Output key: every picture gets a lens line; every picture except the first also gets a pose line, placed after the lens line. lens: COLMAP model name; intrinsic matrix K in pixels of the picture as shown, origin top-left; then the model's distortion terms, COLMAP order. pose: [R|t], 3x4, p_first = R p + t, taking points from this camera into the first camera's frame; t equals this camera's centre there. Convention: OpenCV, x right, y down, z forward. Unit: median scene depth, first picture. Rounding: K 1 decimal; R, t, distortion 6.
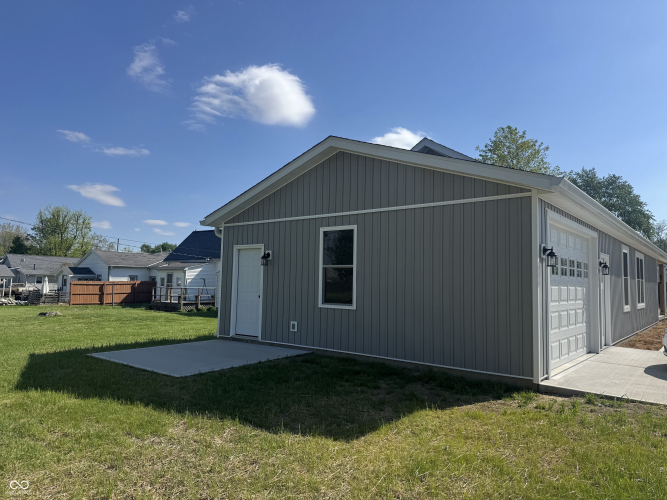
lens RADIAL K [[466.2, 0, 333.5], [0, 466.2, 250.0], [0, 0, 1]] dist [0.070068, -0.001445]
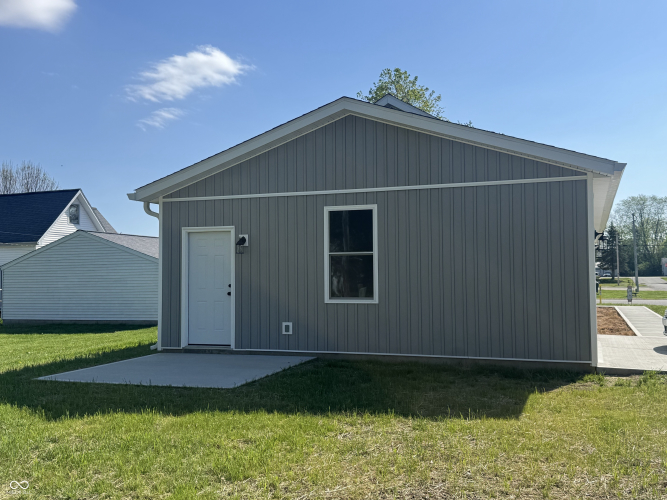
lens RADIAL K [[685.3, 0, 333.5], [0, 685.3, 250.0], [0, 0, 1]] dist [0.097362, 0.003948]
pose [[0.945252, -0.012113, 0.326117, -0.411652], [0.001419, 0.999454, 0.033010, -0.011636], [-0.326338, -0.030740, 0.944753, -0.151470]]
